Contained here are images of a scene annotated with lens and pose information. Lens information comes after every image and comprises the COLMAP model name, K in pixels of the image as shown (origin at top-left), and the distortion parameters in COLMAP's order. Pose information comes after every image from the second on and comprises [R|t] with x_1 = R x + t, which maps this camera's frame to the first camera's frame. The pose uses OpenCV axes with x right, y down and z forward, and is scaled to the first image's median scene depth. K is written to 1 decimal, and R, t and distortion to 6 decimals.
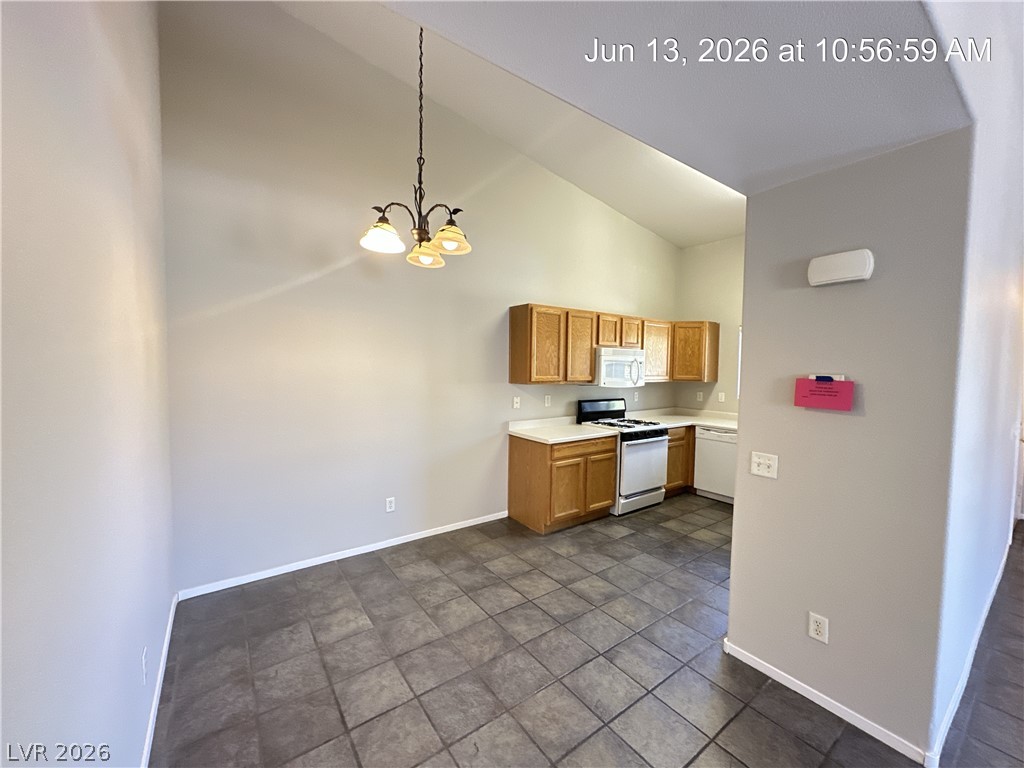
lens RADIAL K [[408.1, 0, 510.6], [0, 408.1, 385.8], [0, 0, 1]] dist [-0.002216, 0.000356]
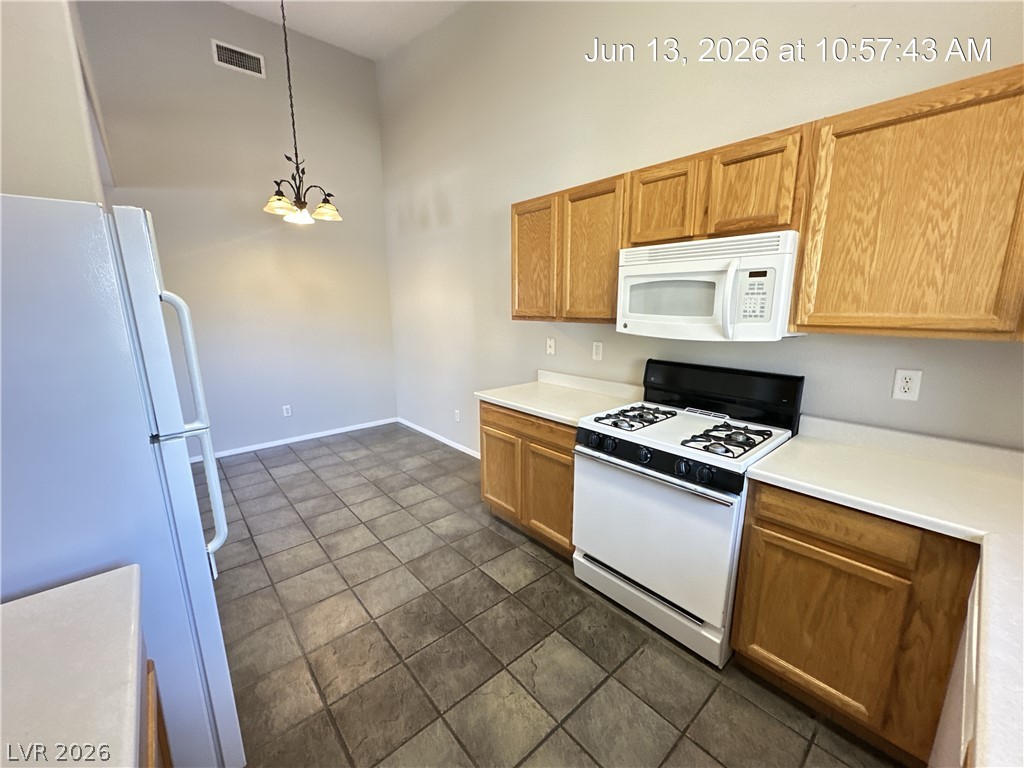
lens RADIAL K [[408.1, 0, 512.3], [0, 408.1, 384.9], [0, 0, 1]] dist [-0.002216, 0.000356]
pose [[0.091995, 0.181279, -0.979119, 0.812547], [-0.047168, 0.982979, 0.177562, -0.018908], [0.994642, 0.029848, 0.098980, 0.954576]]
